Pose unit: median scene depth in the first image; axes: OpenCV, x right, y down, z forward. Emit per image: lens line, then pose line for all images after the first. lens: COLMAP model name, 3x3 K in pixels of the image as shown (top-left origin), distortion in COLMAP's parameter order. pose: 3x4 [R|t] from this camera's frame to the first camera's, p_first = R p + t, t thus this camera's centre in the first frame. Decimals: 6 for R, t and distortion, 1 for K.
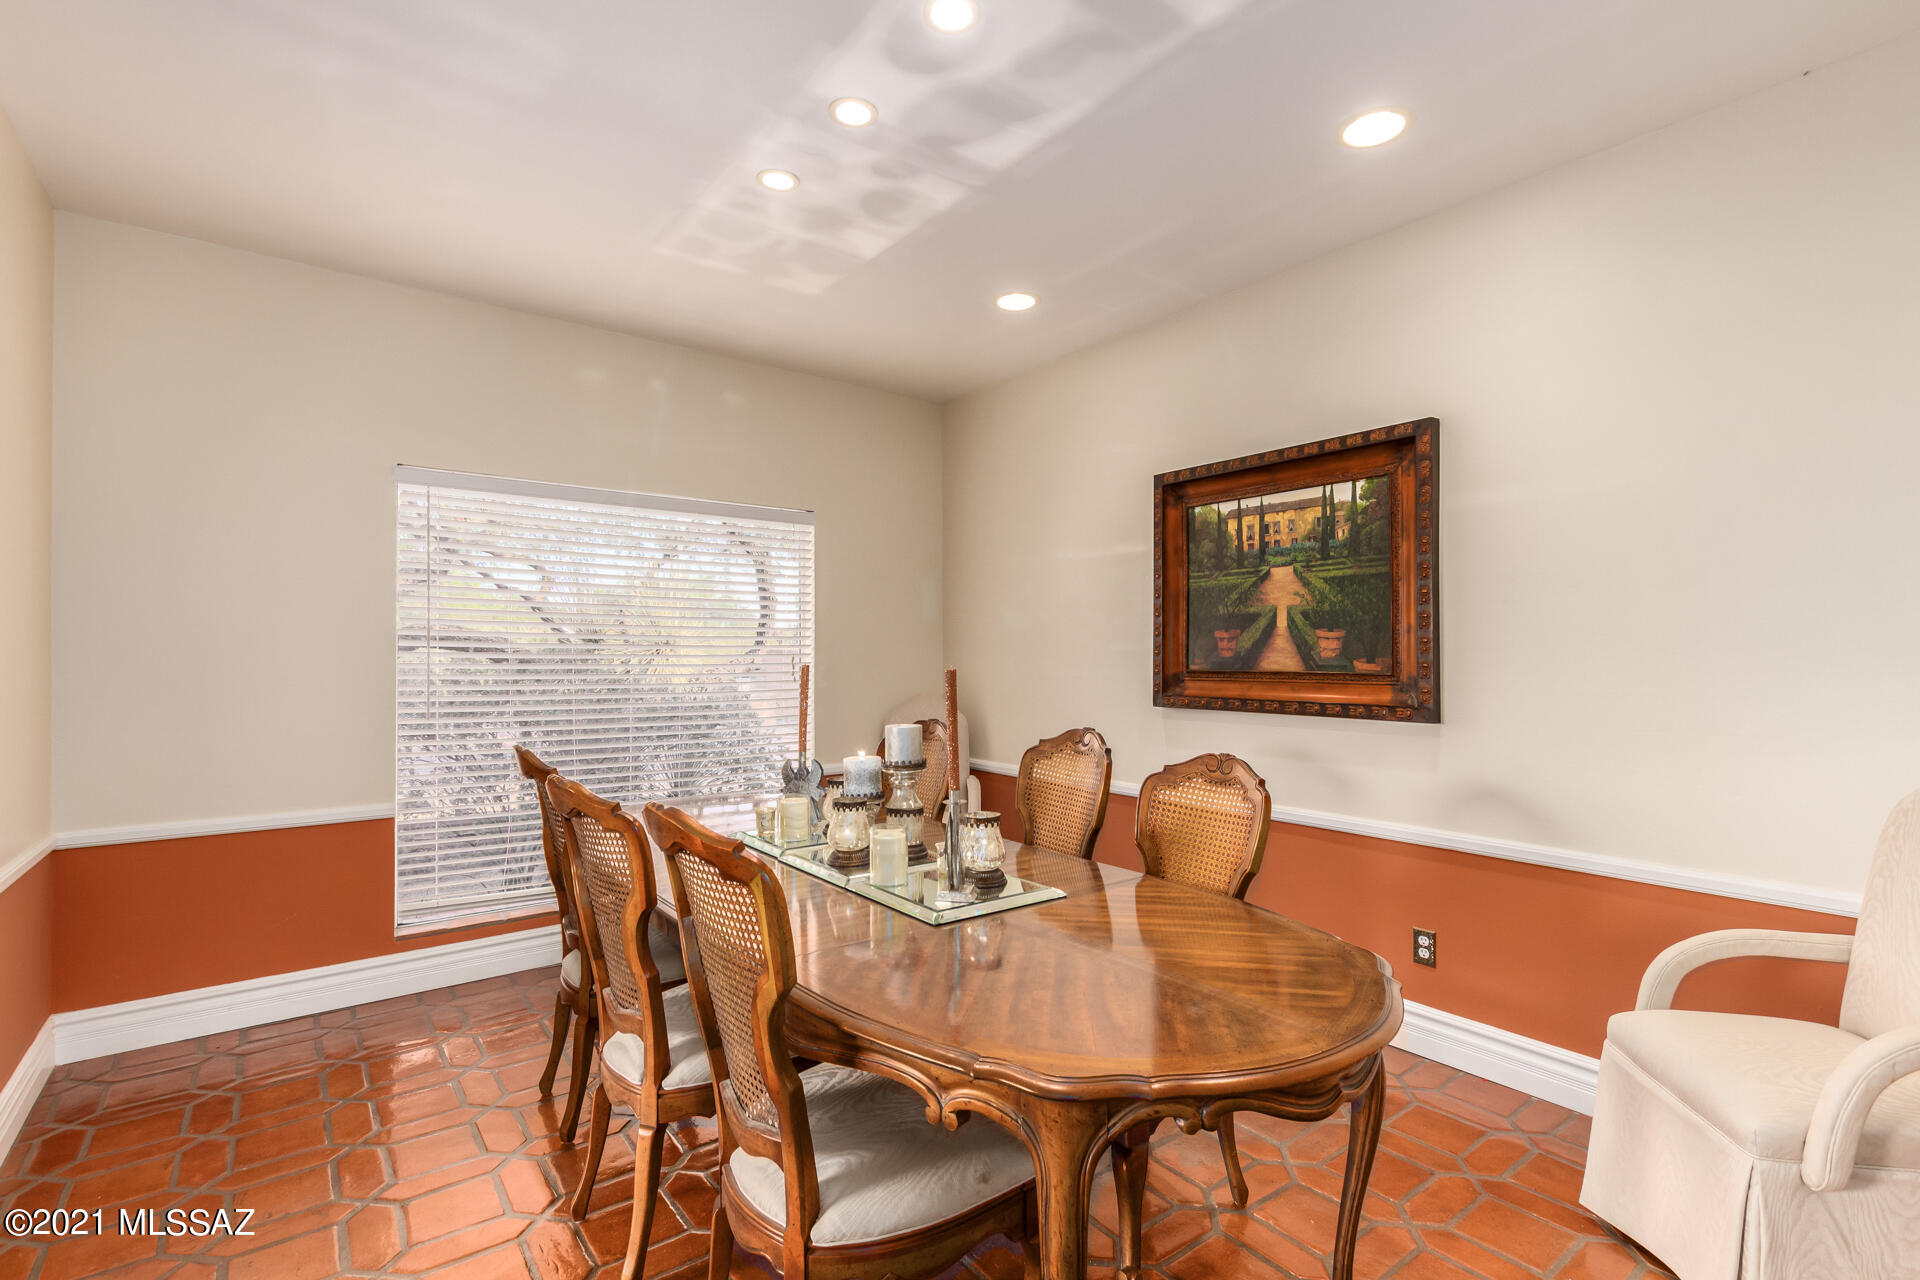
lens RADIAL K [[882.5, 0, 925.7], [0, 882.5, 656.1], [0, 0, 1]] dist [0.009689, -0.000159]
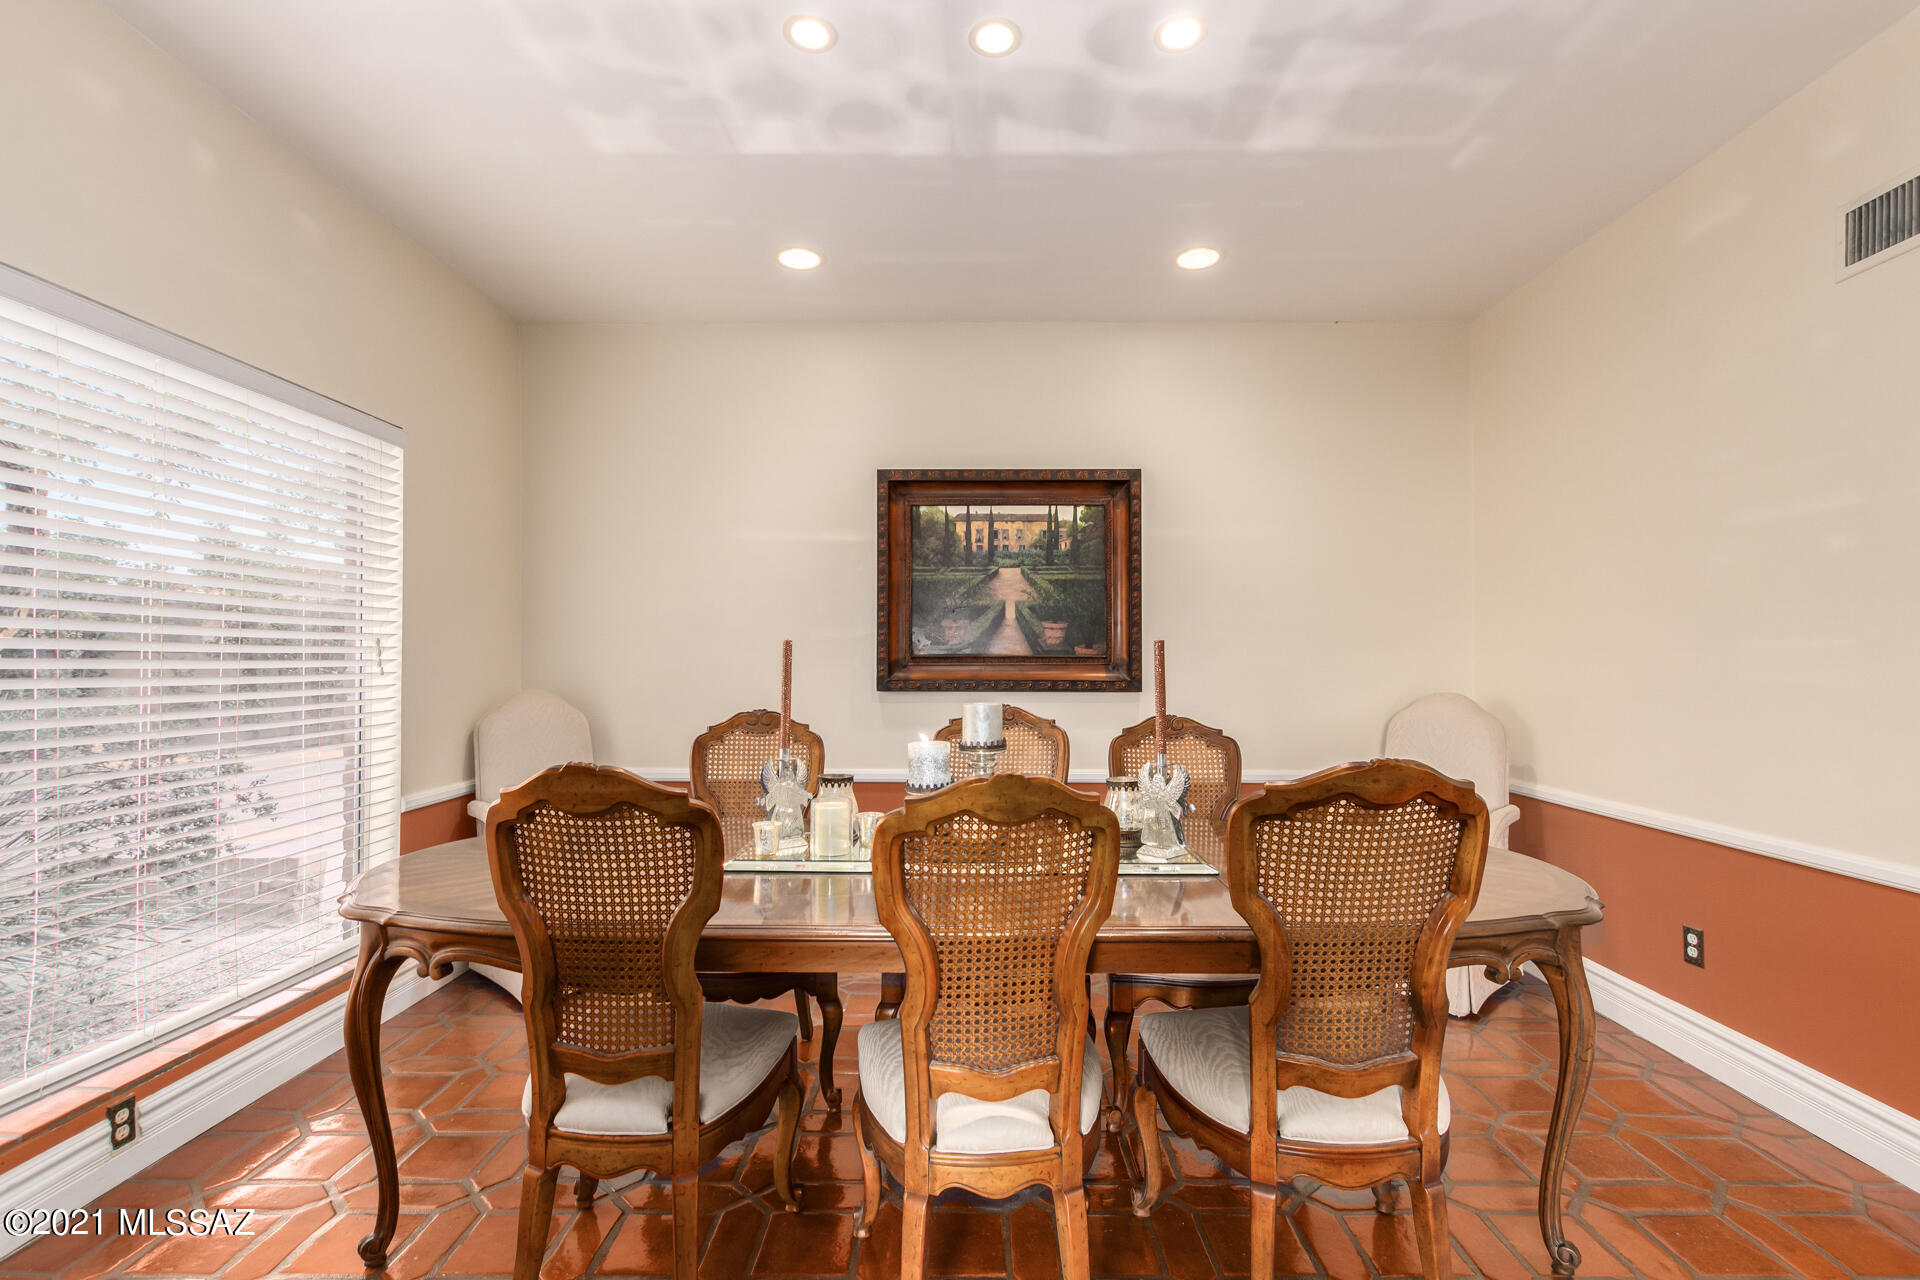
lens RADIAL K [[882.5, 0, 961.5], [0, 882.5, 642.6], [0, 0, 1]] dist [0.009689, -0.000159]
pose [[0.605213, 0.018818, 0.795841, -0.587953], [-0.001734, 0.999749, -0.022322, 0.026421], [-0.796061, 0.012130, 0.605094, 0.340128]]
